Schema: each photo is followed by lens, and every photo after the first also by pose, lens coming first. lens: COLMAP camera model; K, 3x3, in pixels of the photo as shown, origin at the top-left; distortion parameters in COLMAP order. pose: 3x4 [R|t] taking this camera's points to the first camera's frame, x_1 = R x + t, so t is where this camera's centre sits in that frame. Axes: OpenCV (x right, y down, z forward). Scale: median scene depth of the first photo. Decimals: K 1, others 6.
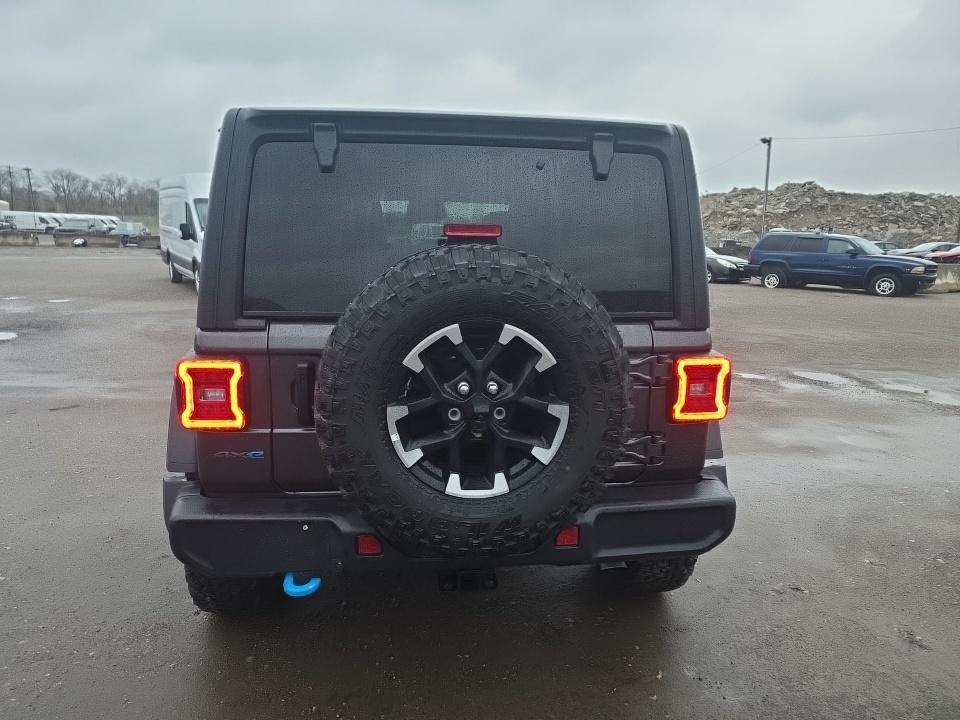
lens RADIAL K [[644.1, 0, 479.3], [0, 644.1, 353.5], [0, 0, 1]] dist [0.094816, -0.089532]
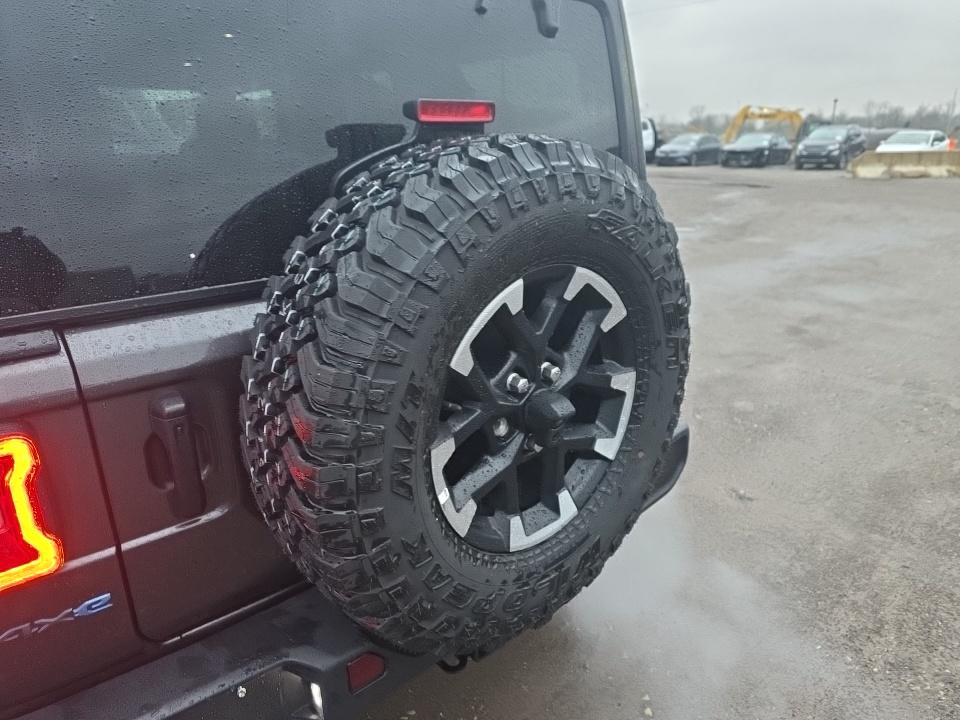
lens RADIAL K [[644.1, 0, 479.3], [0, 644.1, 353.5], [0, 0, 1]] dist [0.094816, -0.089532]
pose [[0.835684, -0.209462, 0.507699, -0.355803], [0.140404, 0.975177, 0.171221, -0.081102], [-0.530961, -0.071803, 0.844349, 0.506870]]
